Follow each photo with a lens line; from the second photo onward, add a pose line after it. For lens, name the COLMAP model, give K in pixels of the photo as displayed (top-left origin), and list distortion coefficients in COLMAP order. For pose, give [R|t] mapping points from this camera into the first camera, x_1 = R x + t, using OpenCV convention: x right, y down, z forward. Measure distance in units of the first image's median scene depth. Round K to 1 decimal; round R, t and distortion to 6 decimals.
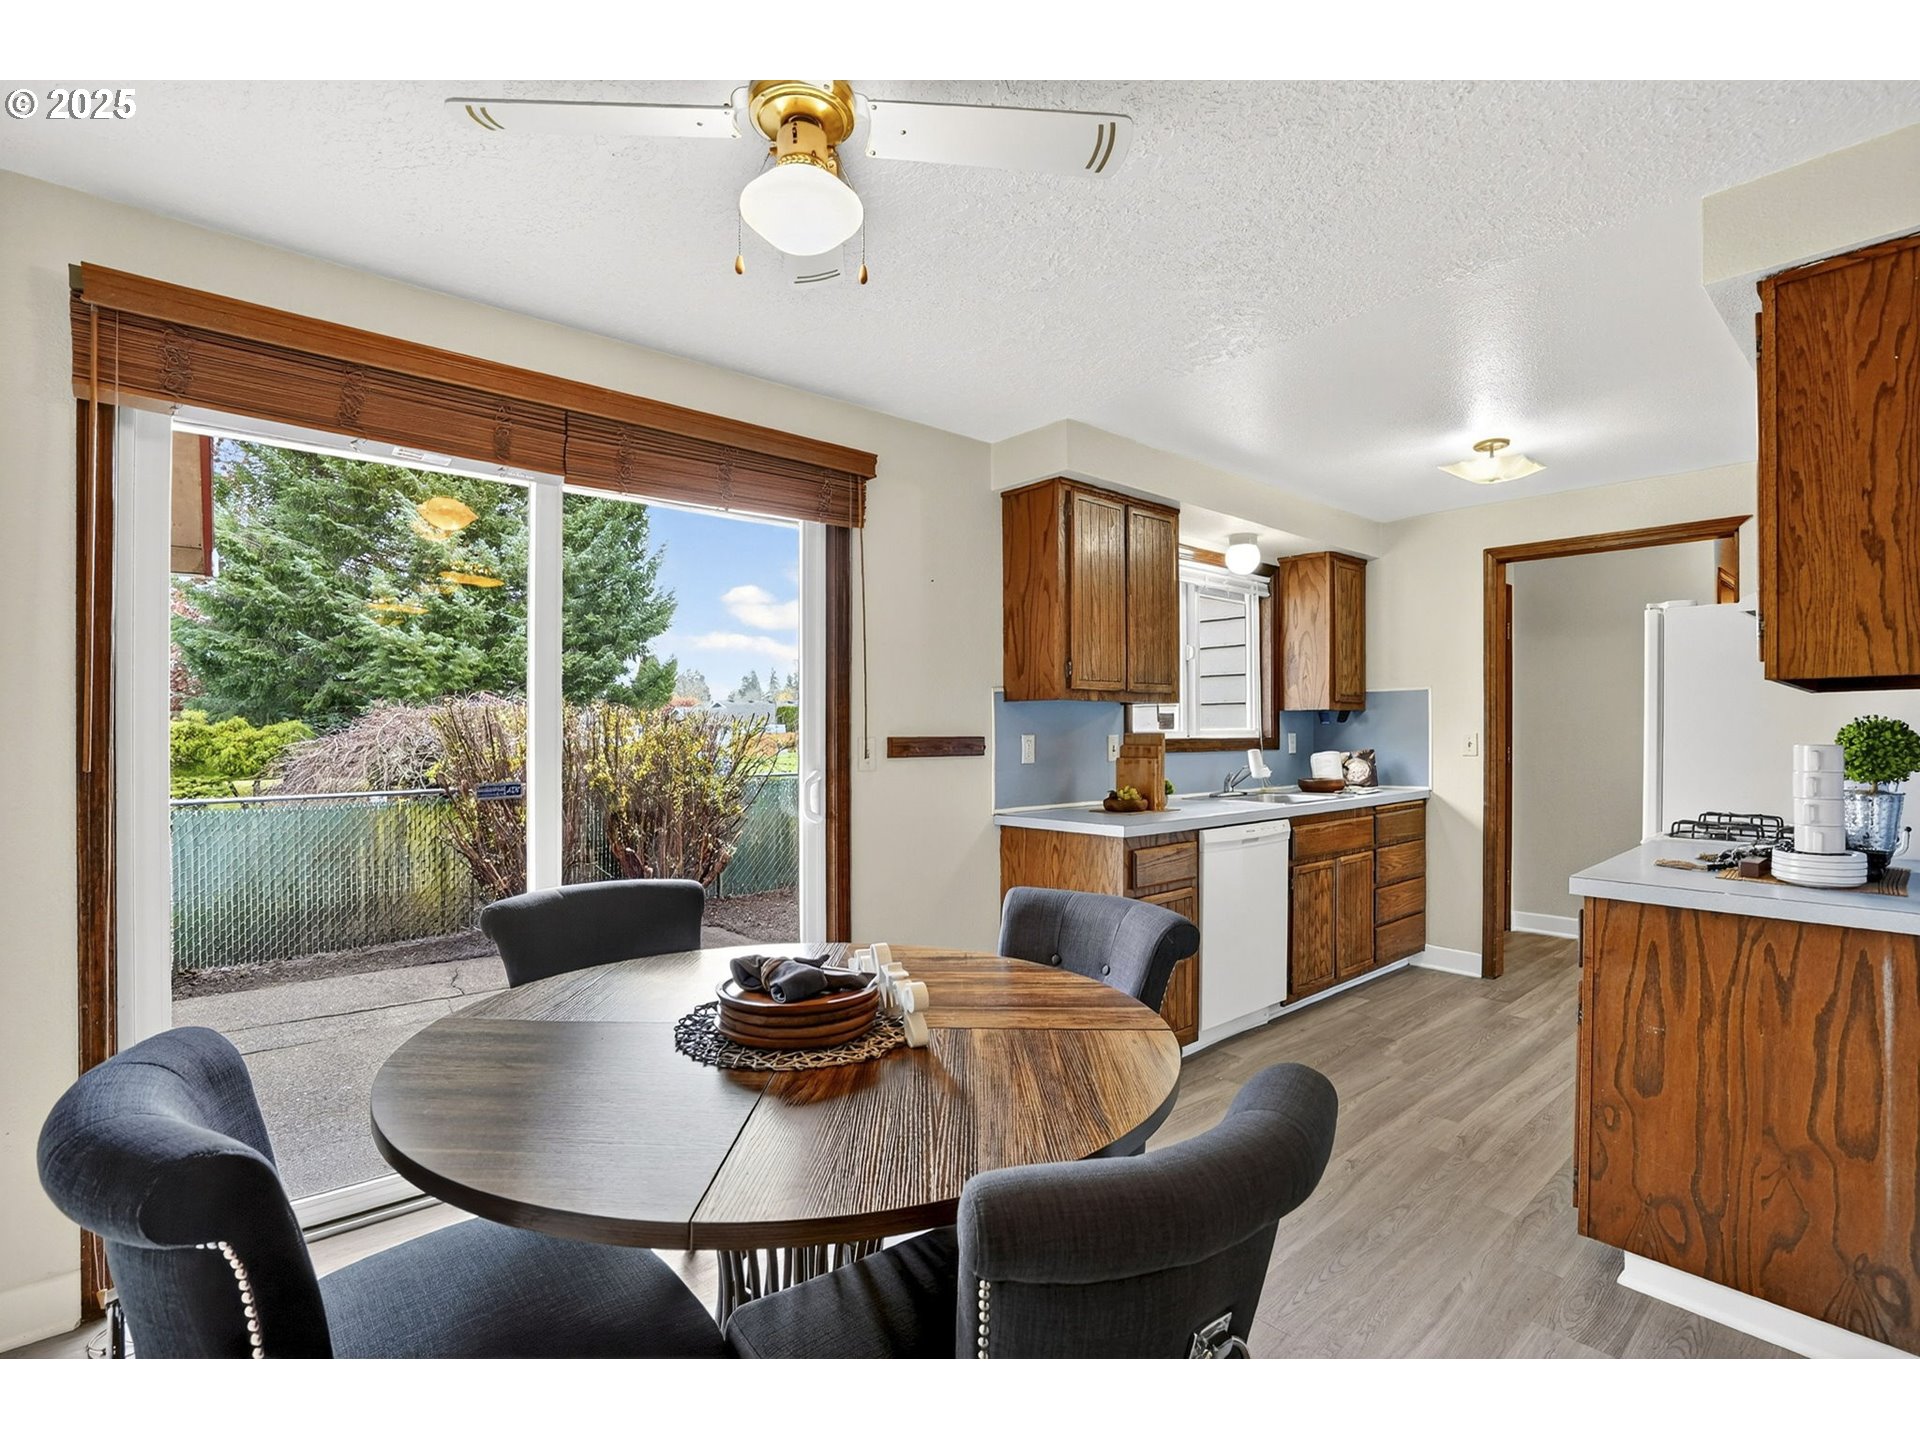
lens RADIAL K [[924.8, 0, 969.9], [0, 924.8, 739.6], [0, 0, 1]] dist [-0.021200, 0.000776]
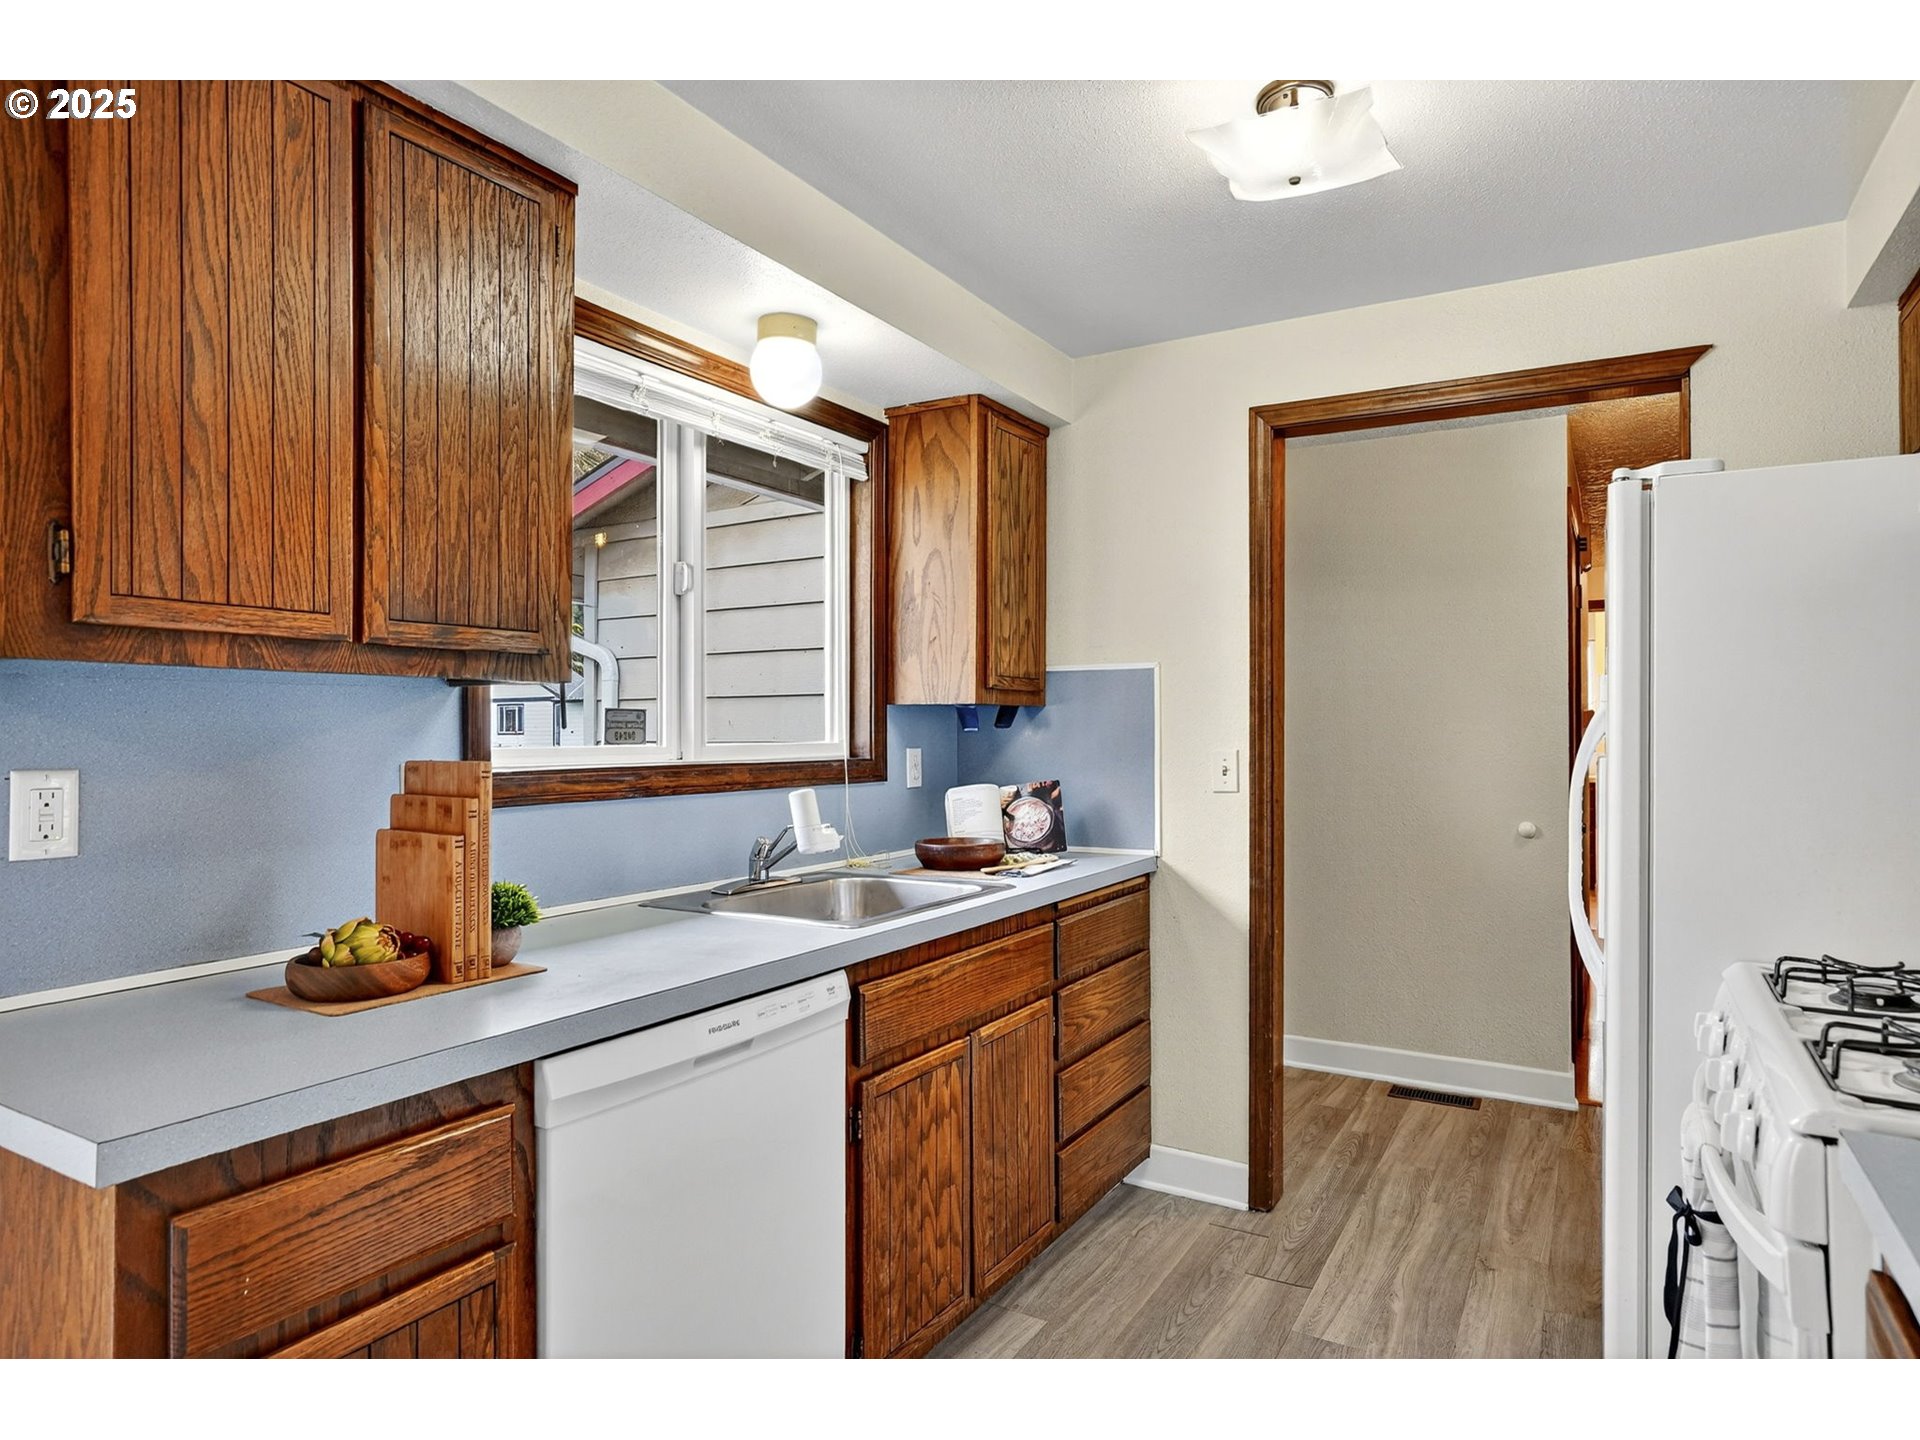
lens RADIAL K [[1110.3, 0, 957.4], [0, 1110.3, 727.9], [0, 0, 1]] dist [-0.001943, 0.001460]
pose [[0.955858, 0.003764, 0.293805, 0.204625], [-0.000366, 0.999932, -0.011620, -0.012333], [-0.293829, 0.010999, 0.955795, 0.426853]]
